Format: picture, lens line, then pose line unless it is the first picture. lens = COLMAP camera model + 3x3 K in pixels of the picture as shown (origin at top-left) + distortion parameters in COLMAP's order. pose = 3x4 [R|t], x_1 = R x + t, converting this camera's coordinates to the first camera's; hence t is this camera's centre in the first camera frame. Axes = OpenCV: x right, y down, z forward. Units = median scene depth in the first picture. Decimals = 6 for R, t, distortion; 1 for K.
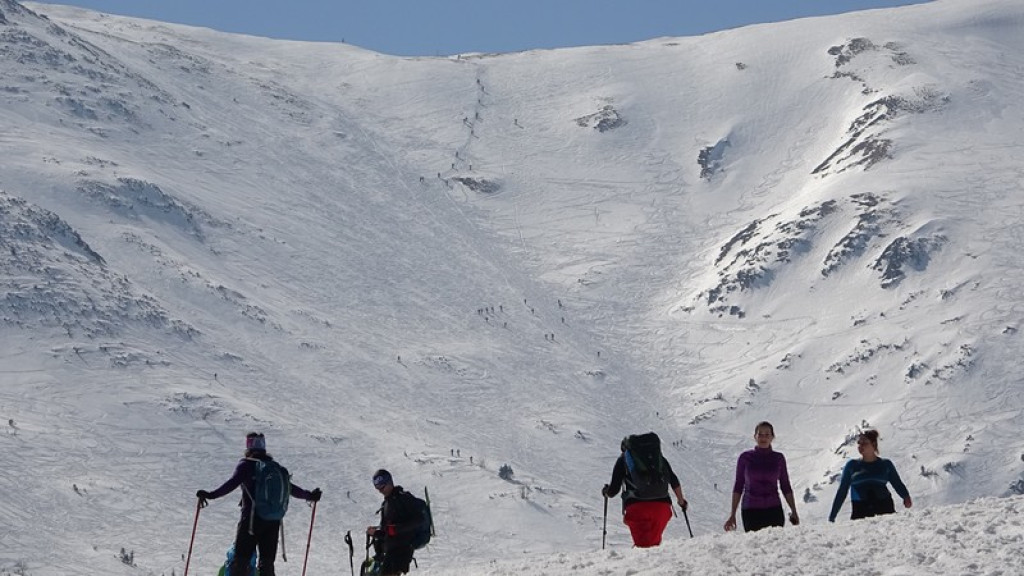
lens RADIAL K [[2190.2, 0, 511.8], [0, 2190.2, 285.7], [0, 0, 1]] dist [0.007224, 0.000000]
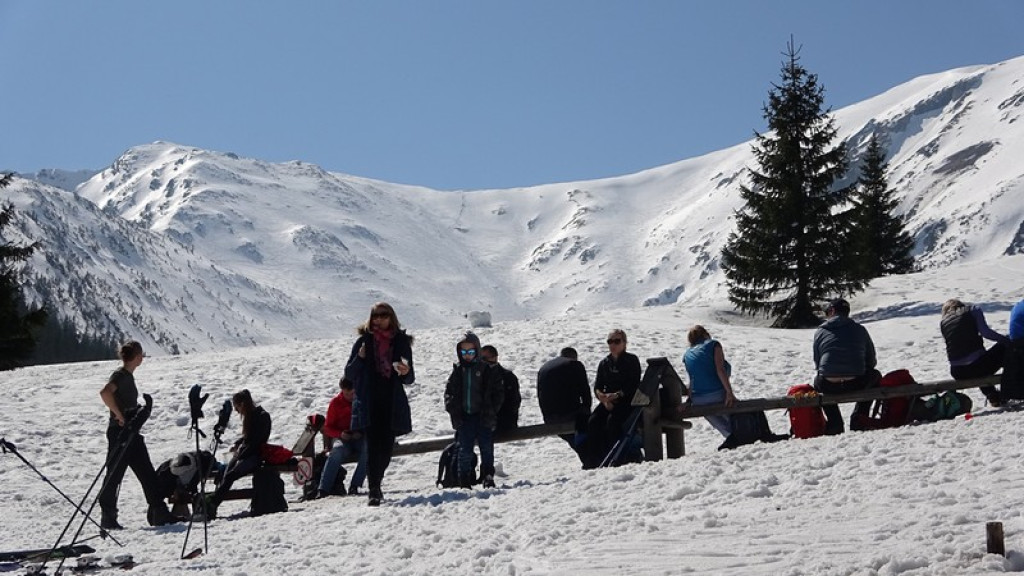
lens RADIAL K [[2190.2, 0, 511.3], [0, 2190.2, 287.4], [0, 0, 1]] dist [0.007224, 0.000000]
pose [[0.996160, 0.026728, 0.083366, -0.215721], [-0.032420, 0.997180, 0.067683, -0.186951], [-0.081322, -0.070126, 0.994218, -2.326176]]
